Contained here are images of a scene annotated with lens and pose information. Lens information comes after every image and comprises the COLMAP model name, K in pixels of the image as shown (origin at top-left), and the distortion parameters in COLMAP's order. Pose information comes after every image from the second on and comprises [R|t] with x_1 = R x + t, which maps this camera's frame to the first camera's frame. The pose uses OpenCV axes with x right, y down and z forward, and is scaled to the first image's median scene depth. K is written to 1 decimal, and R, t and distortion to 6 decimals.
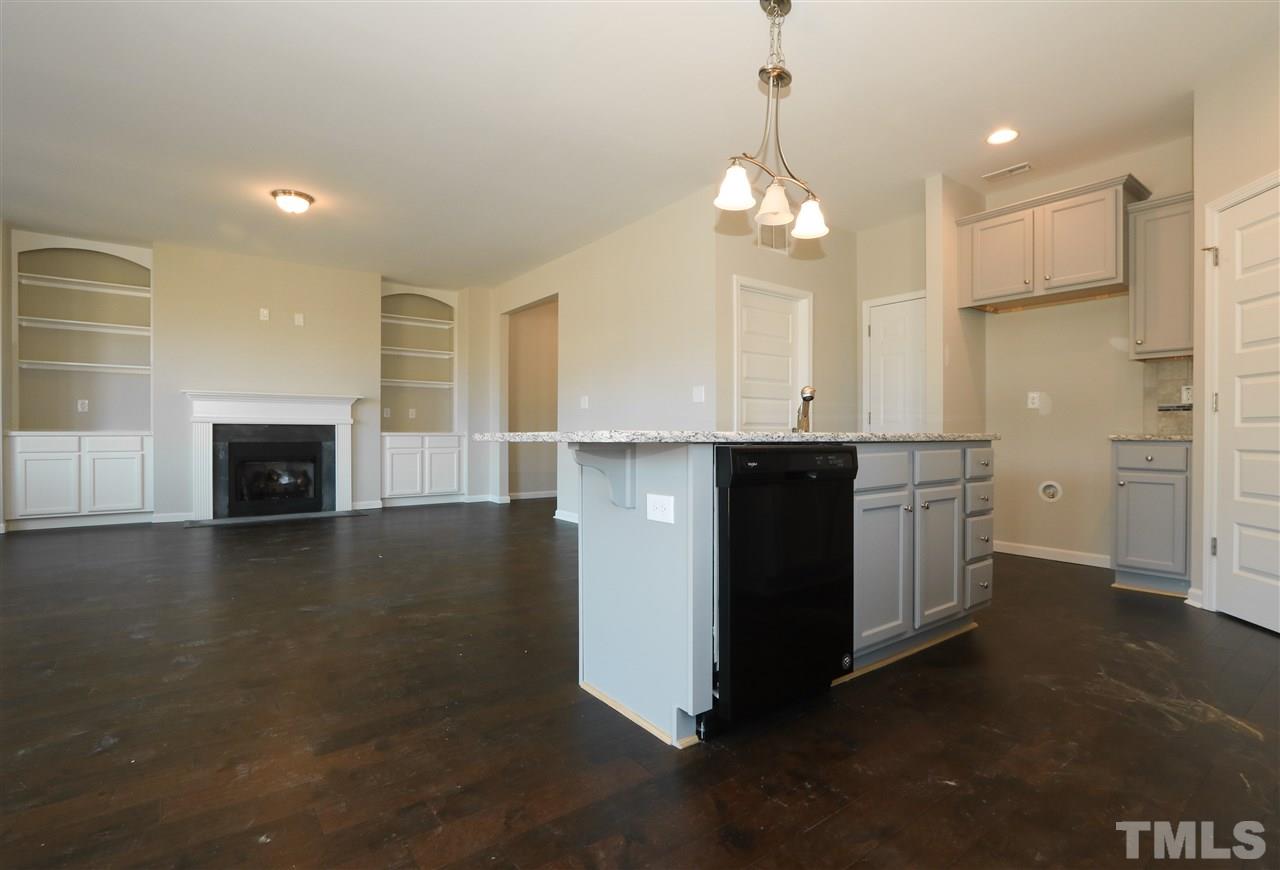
lens RADIAL K [[604.3, 0, 637.2], [0, 604.3, 439.7], [0, 0, 1]] dist [-0.010904, 0.001843]
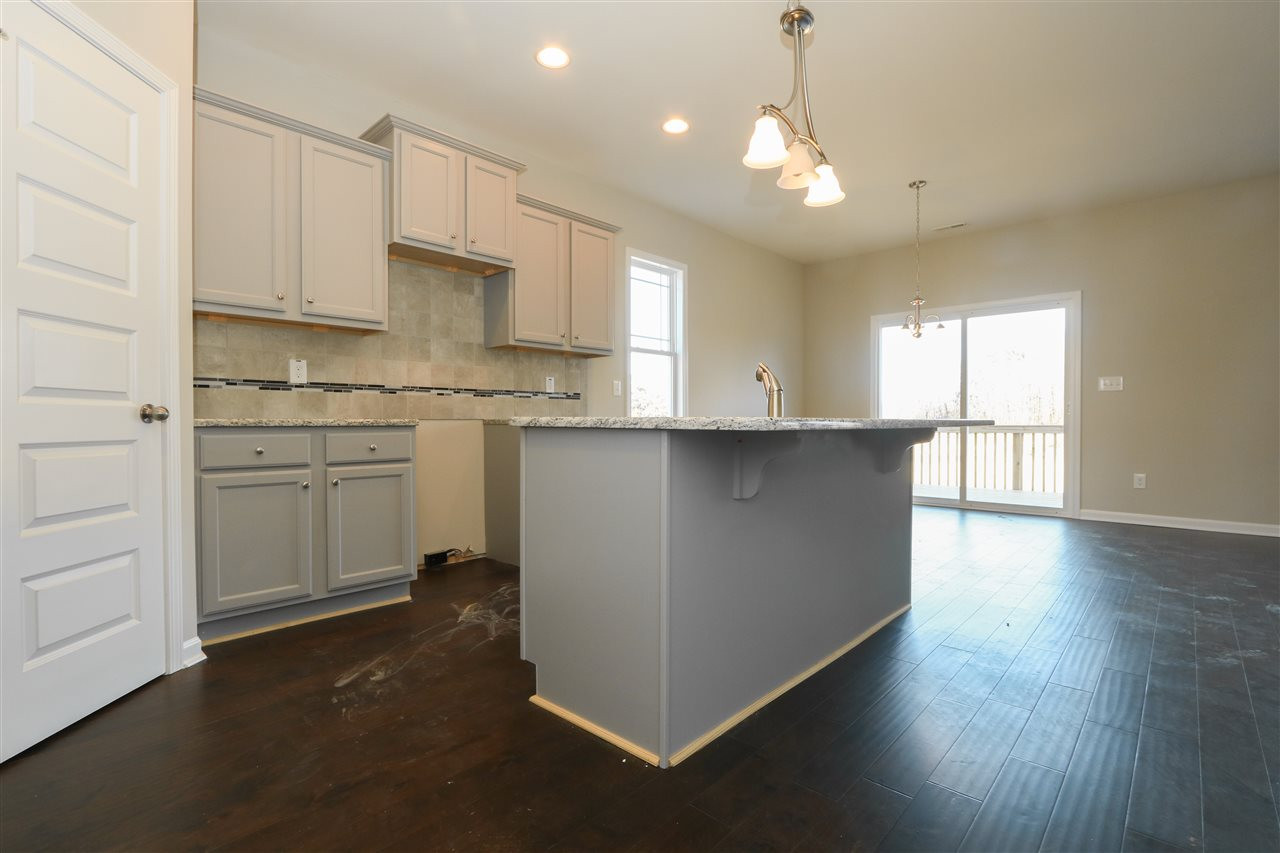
lens RADIAL K [[593.2, 0, 647.4], [0, 593.2, 426.1], [0, 0, 1]] dist [-0.017703, 0.002706]
pose [[-0.980061, -0.002111, -0.198684, 0.246110], [-0.006064, 0.999796, 0.019290, -0.004925], [0.198603, 0.020110, -0.979874, 0.722939]]
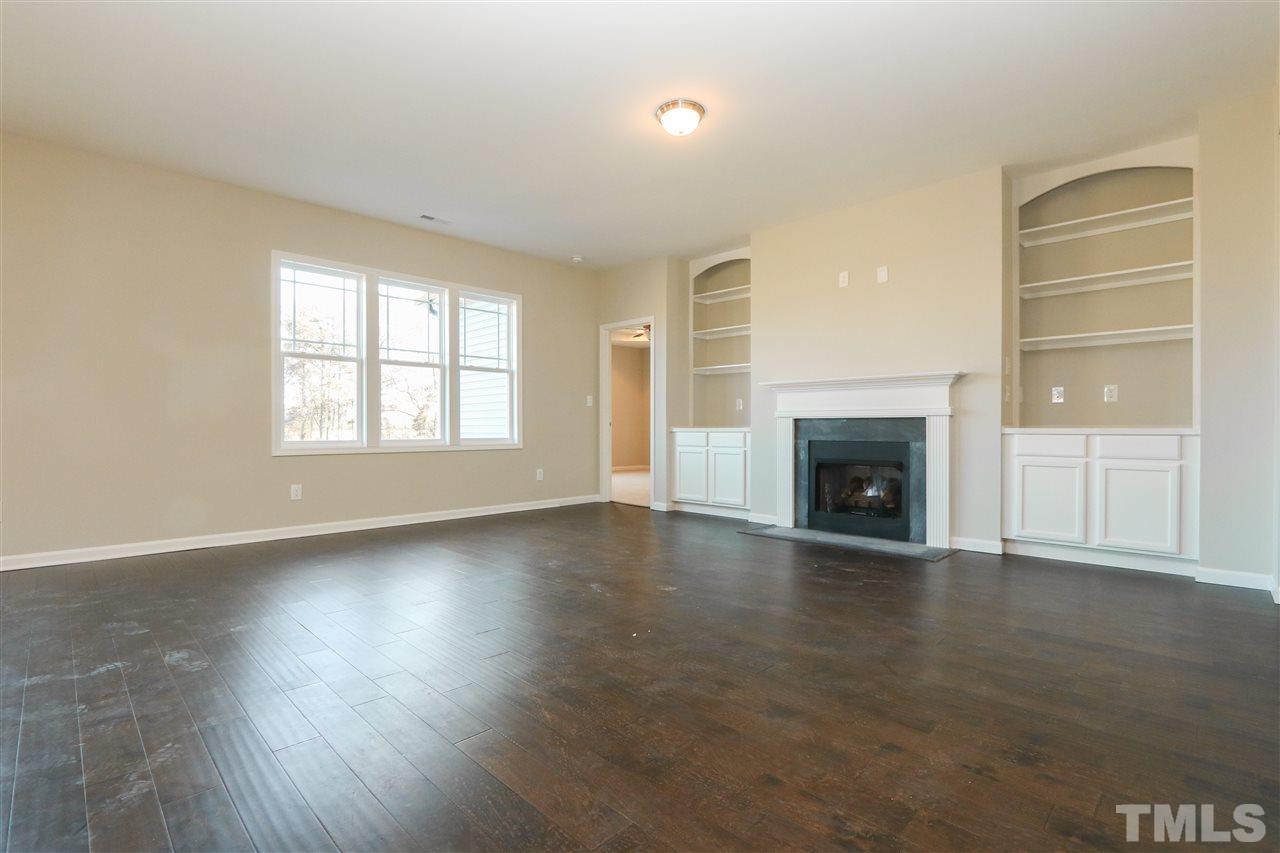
lens RADIAL K [[593.2, 0, 632.0], [0, 593.2, 430.4], [0, 0, 1]] dist [-0.017703, 0.002706]
pose [[0.153129, 0.001131, -0.988206, 0.107574], [-0.010566, 0.999944, -0.000493, -0.006319], [0.988150, 0.010517, 0.153132, 0.620131]]
